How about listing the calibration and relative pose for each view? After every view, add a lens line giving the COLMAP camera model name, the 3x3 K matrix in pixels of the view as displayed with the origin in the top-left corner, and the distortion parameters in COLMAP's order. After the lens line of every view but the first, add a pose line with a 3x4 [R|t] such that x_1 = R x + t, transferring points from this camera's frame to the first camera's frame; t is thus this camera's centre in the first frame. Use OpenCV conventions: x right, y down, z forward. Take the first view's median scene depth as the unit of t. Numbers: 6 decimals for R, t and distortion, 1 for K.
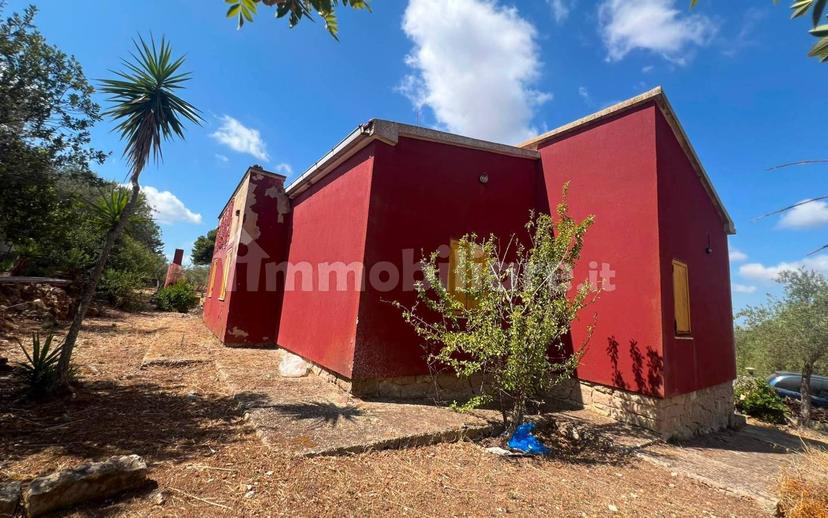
lens RADIAL K [[345.6, 0, 416.8], [0, 345.6, 254.5], [0, 0, 1]] dist [0.001663, -0.003010]
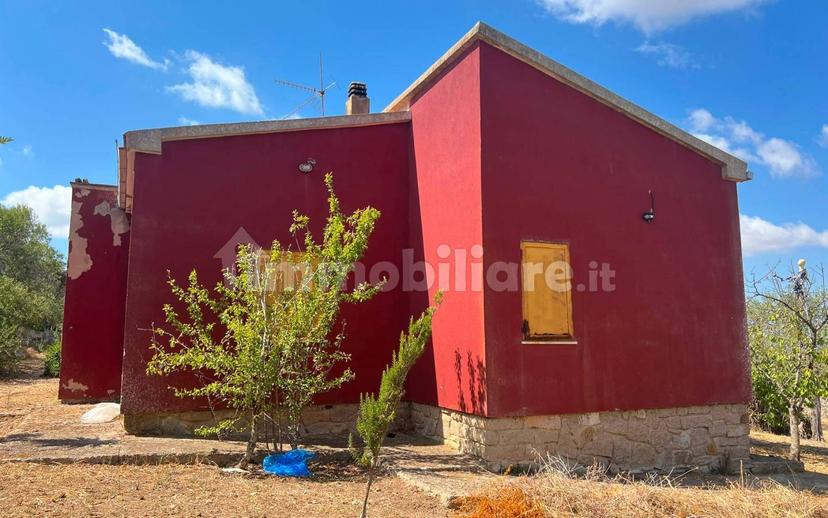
lens RADIAL K [[641.5, 0, 413.3], [0, 641.5, 260.9], [0, 0, 1]] dist [0.004004, -0.001337]
pose [[0.975692, -0.111510, -0.188656, 0.790820], [0.113473, 0.993541, -0.000398, 0.028817], [0.187481, -0.021019, 0.982043, -0.462091]]
